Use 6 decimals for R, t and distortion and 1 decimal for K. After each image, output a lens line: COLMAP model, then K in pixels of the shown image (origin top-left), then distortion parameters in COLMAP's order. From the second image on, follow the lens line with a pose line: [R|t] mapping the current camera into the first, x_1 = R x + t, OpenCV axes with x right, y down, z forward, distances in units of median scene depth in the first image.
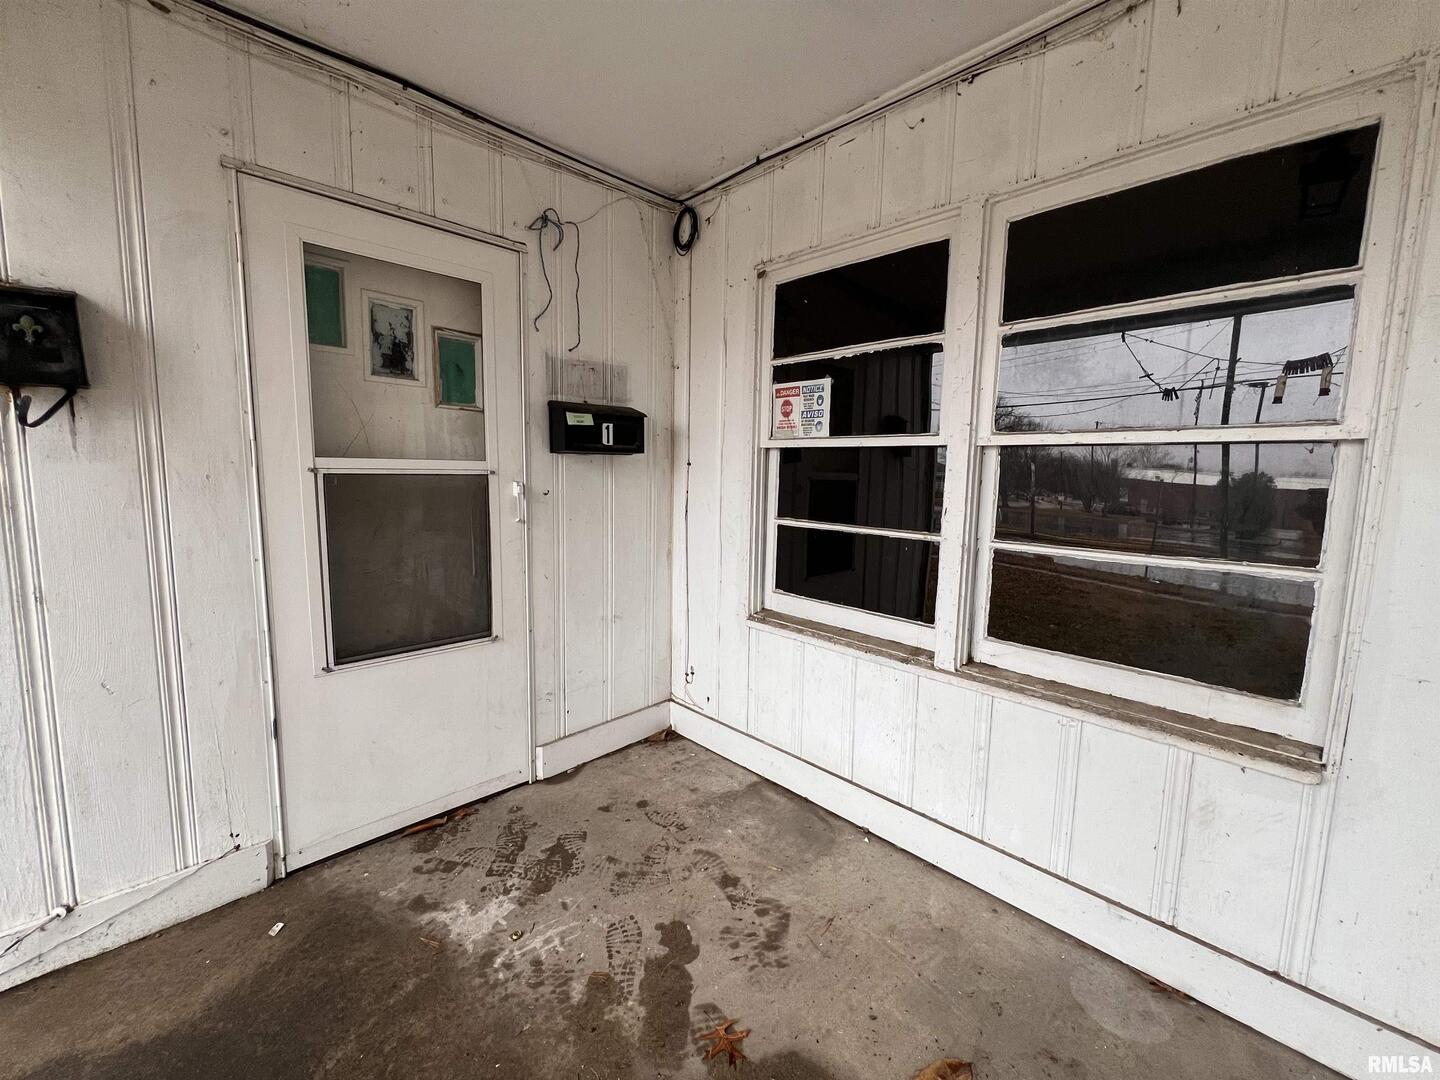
lens RADIAL K [[576.7, 0, 724.0], [0, 576.7, 530.2], [0, 0, 1]] dist [-0.002952, 0.000120]
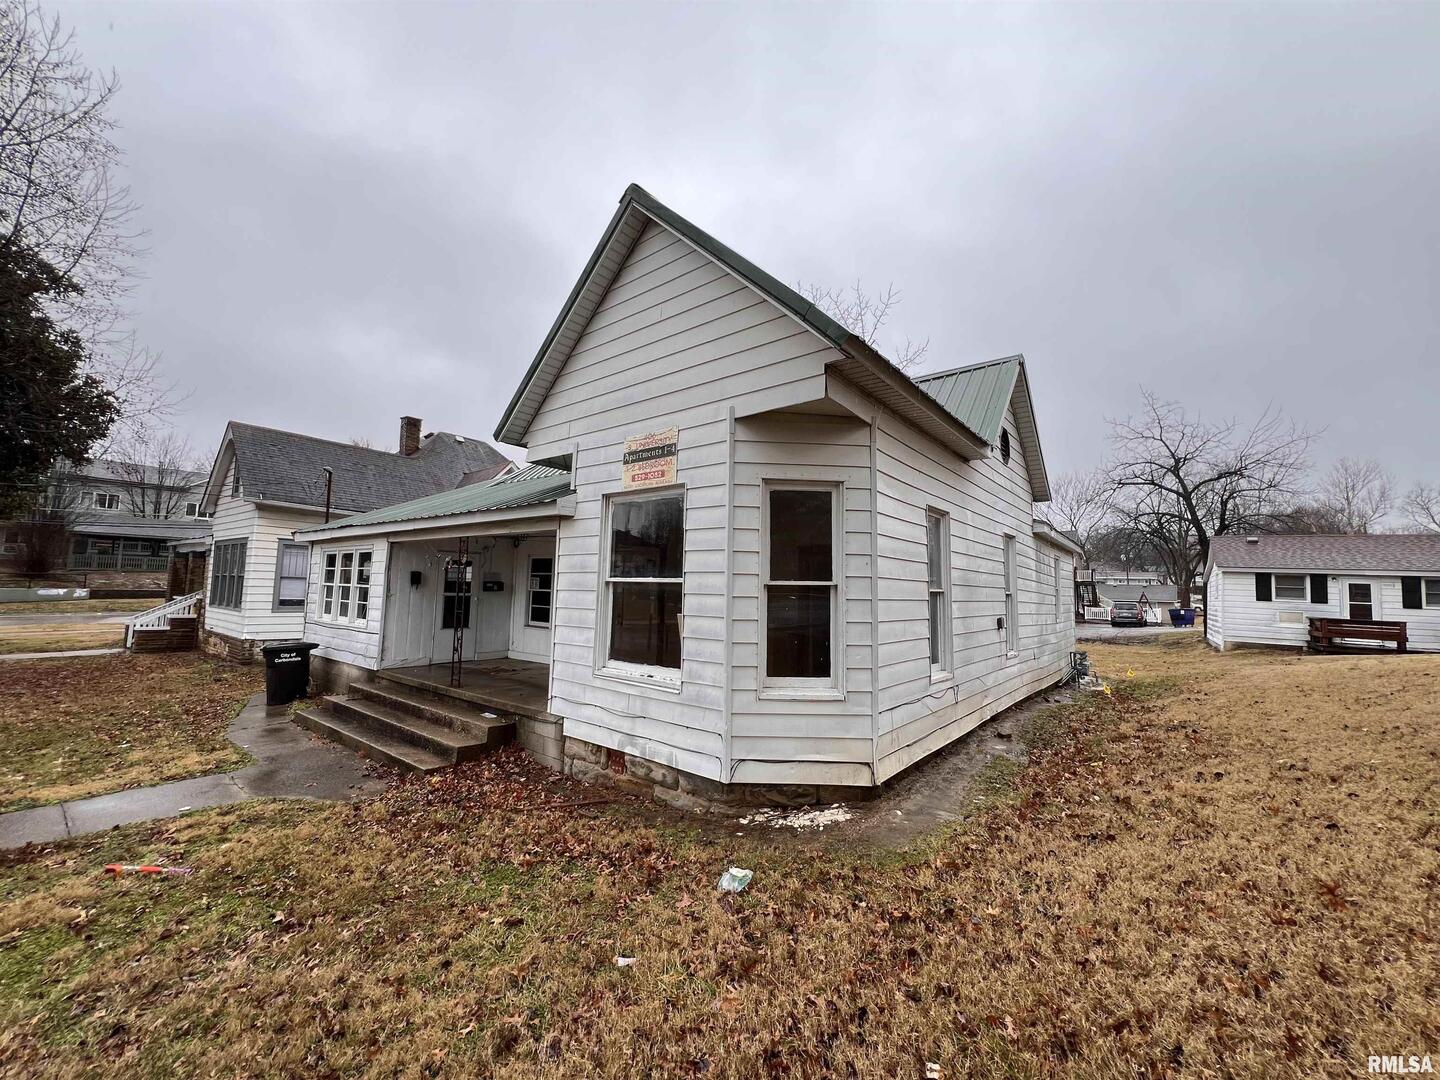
lens RADIAL K [[576.7, 0, 722.1], [0, 576.7, 536.3], [0, 0, 1]] dist [-0.002952, 0.000120]
pose [[0.992138, 0.016706, 0.124025, 1.174078], [0.008825, 0.979242, -0.202504, 0.448940], [-0.124833, 0.202006, 0.971396, -4.380103]]
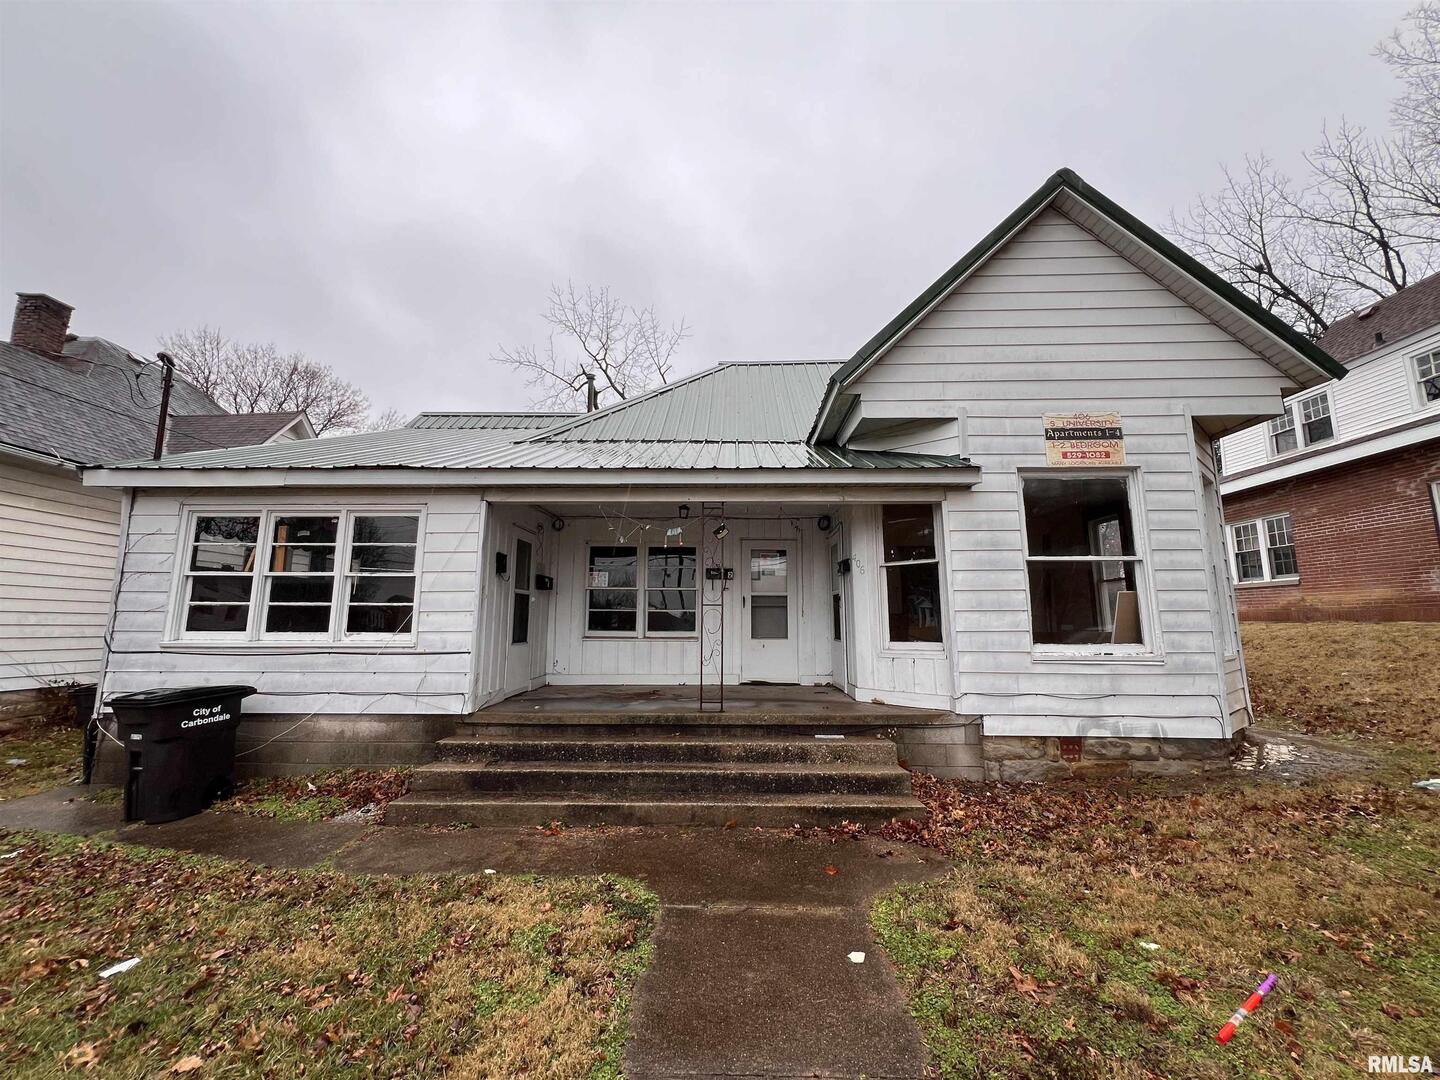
lens RADIAL K [[576.7, 0, 723.1], [0, 576.7, 537.6], [0, 0, 1]] dist [-0.002952, 0.000120]
pose [[0.711612, 0.085330, 0.697371, -2.004329], [0.091936, 0.972752, -0.212840, 0.419777], [-0.696531, 0.215573, 0.684377, -2.294056]]
